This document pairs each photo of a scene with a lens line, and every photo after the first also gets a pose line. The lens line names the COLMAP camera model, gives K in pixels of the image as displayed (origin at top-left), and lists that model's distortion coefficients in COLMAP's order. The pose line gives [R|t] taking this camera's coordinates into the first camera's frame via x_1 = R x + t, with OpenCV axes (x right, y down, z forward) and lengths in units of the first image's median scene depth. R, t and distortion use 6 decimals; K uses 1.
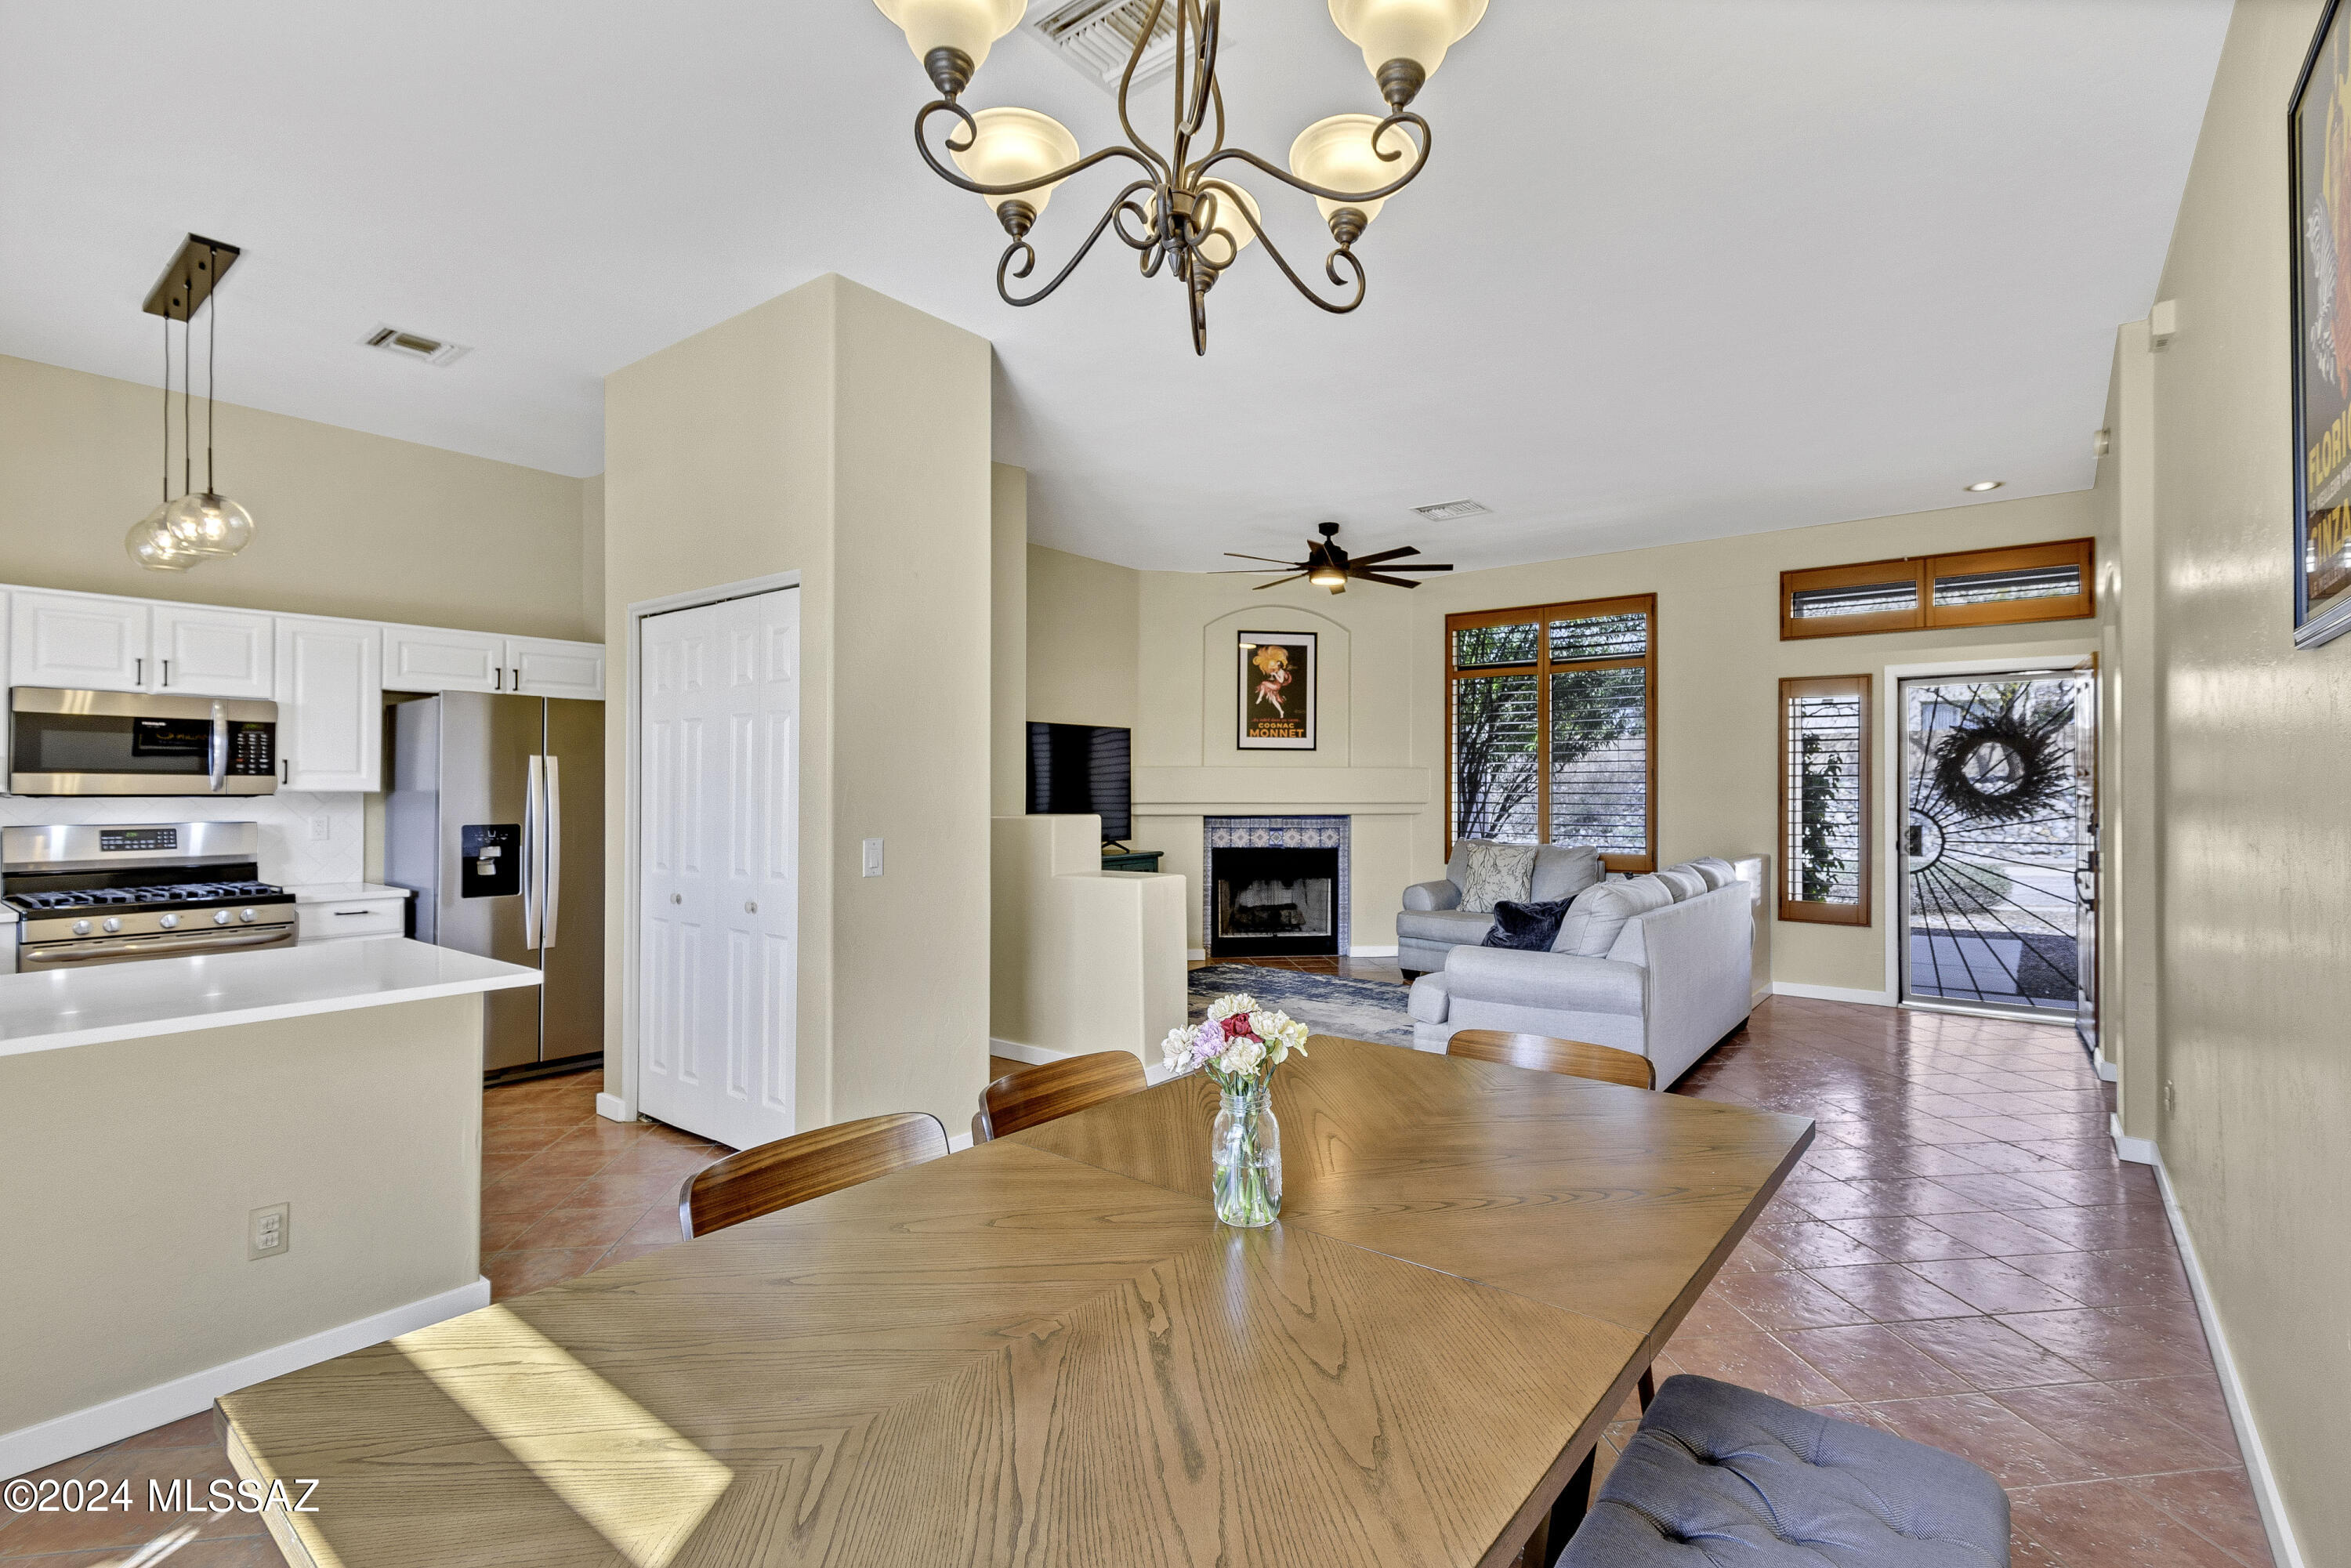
lens RADIAL K [[1113.9, 0, 1168.0], [0, 1113.9, 787.9], [0, 0, 1]] dist [-0.003577, -0.000718]
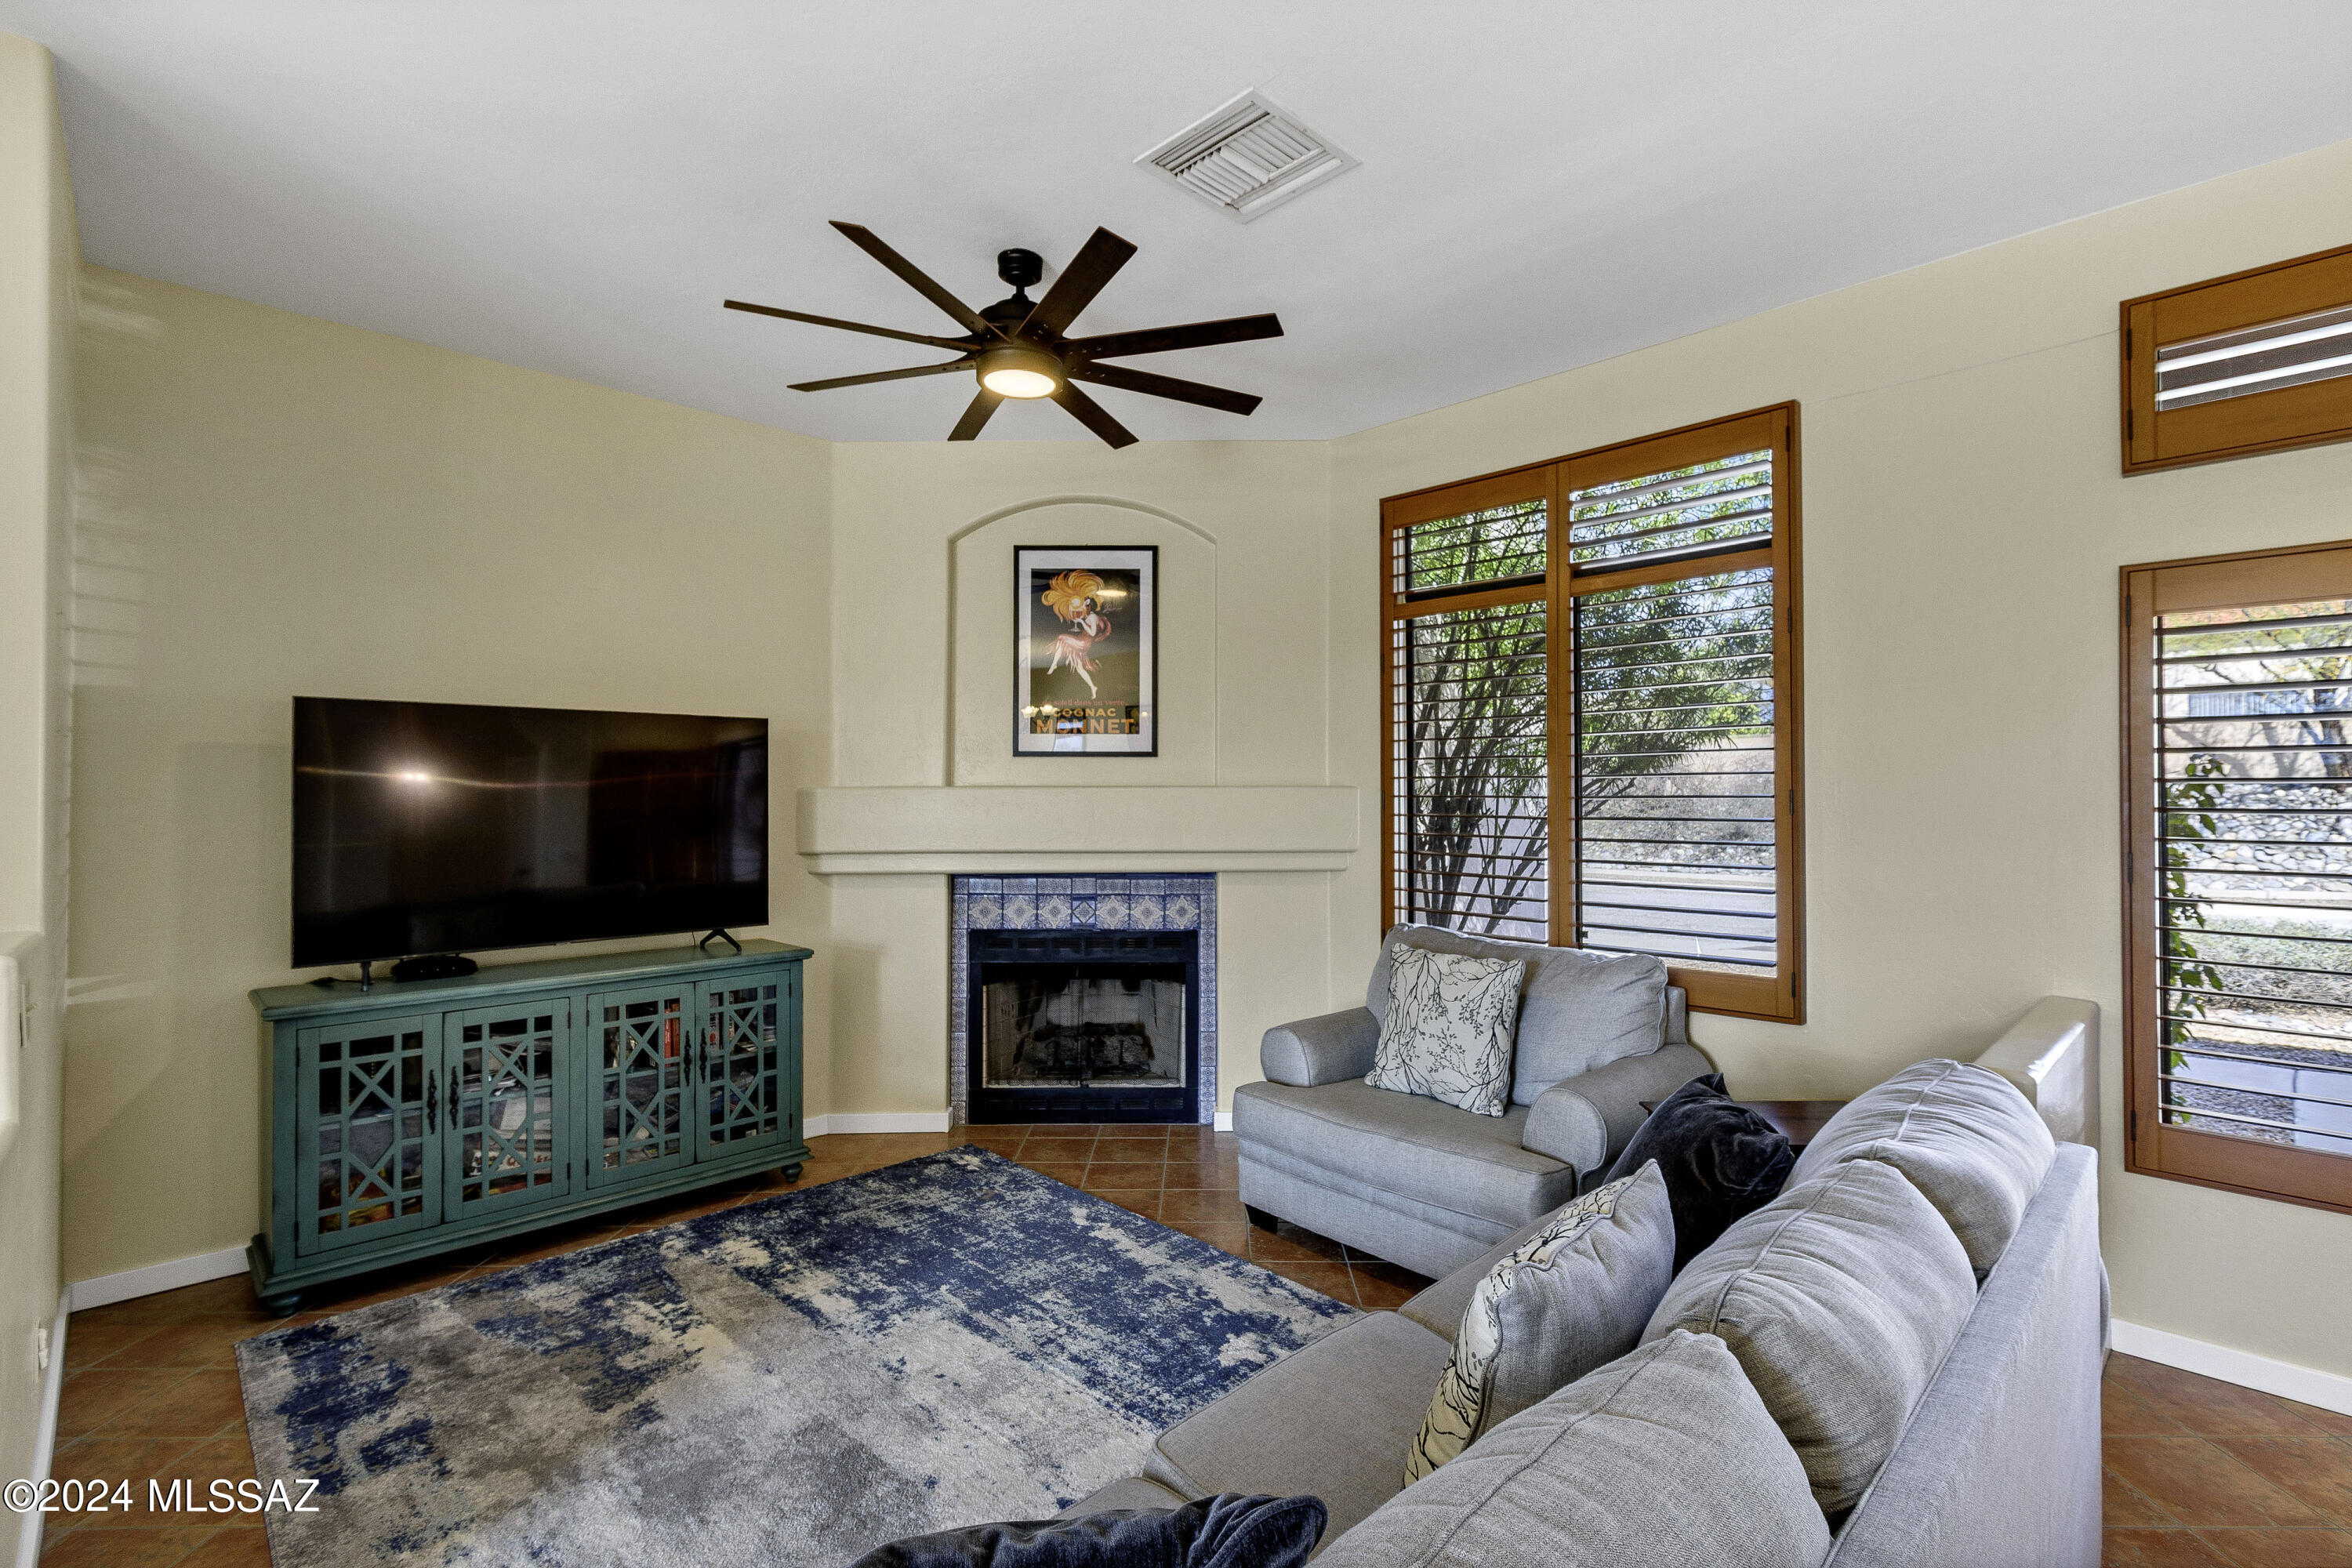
lens RADIAL K [[1071.6, 0, 1176.0], [0, 1071.6, 784.0], [0, 0, 1]] dist [-0.000324, 0.000113]
pose [[0.991404, -0.006682, -0.130662, 0.218147], [0.005677, 0.999951, -0.008062, -0.015535], [0.130710, 0.007251, 0.991394, 0.478914]]
